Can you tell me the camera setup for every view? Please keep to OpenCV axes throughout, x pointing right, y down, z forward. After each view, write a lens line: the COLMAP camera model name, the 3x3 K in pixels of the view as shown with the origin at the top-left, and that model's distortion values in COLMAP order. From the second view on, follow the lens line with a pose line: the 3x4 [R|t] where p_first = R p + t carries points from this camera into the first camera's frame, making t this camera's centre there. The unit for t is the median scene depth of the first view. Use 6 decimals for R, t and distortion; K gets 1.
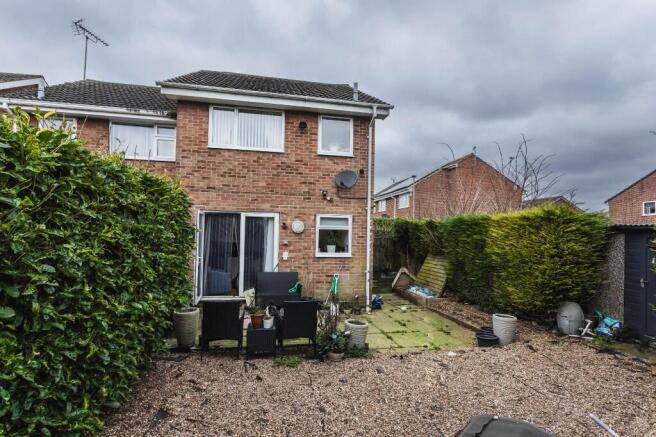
lens RADIAL K [[324.0, 0, 328.0], [0, 324.0, 218.5], [0, 0, 1]] dist [-0.002612, -0.000067]
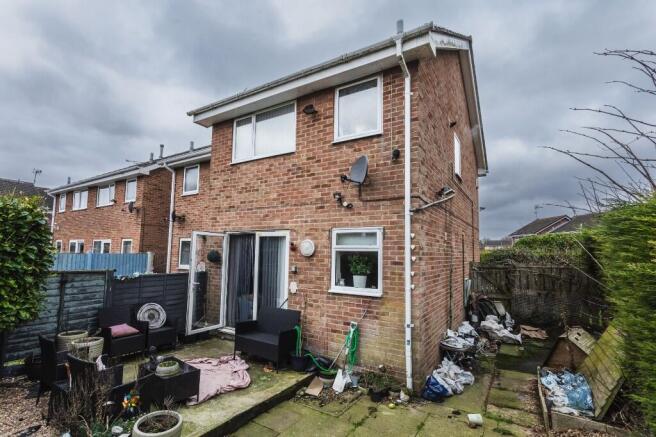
lens RADIAL K [[324.0, 0, 328.0], [0, 324.0, 218.5], [0, 0, 1]] dist [-0.002612, -0.000067]
pose [[0.708768, -0.083556, -0.700475, 0.444821], [0.026751, 0.995430, -0.091672, 0.027679], [0.704934, 0.046236, 0.707764, 0.512545]]
